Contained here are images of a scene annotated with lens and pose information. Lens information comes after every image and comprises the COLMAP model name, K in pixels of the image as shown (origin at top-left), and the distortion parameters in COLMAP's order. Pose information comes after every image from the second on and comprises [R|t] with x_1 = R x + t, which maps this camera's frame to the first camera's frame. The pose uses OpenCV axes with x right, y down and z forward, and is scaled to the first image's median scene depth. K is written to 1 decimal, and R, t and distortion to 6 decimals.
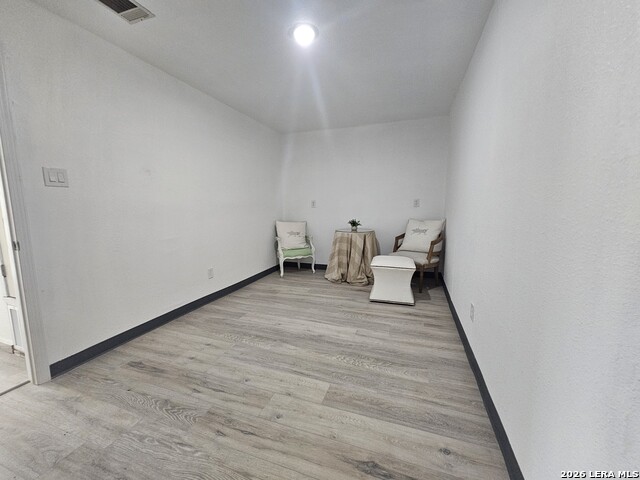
lens RADIAL K [[258.8, 0, 320.6], [0, 258.8, 243.4], [0, 0, 1]] dist [-0.002124, 0.001515]
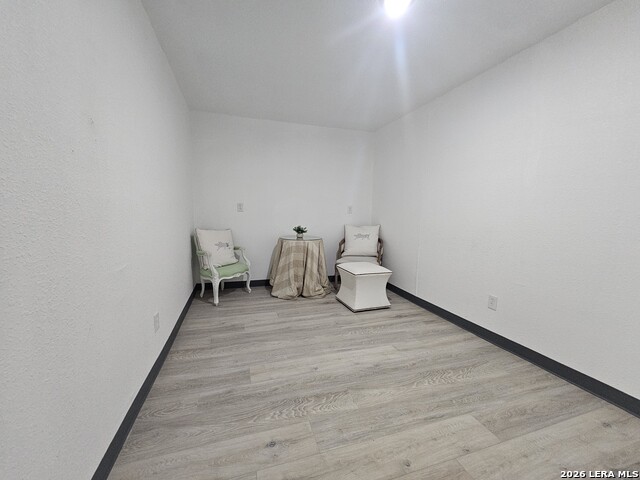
lens RADIAL K [[258.8, 0, 318.9], [0, 258.8, 237.9], [0, 0, 1]] dist [-0.002124, 0.001515]
pose [[0.797038, -0.040139, 0.602594, -0.542910], [0.061942, 0.997960, -0.015454, -0.048055], [-0.600745, 0.049644, 0.797898, 0.352581]]
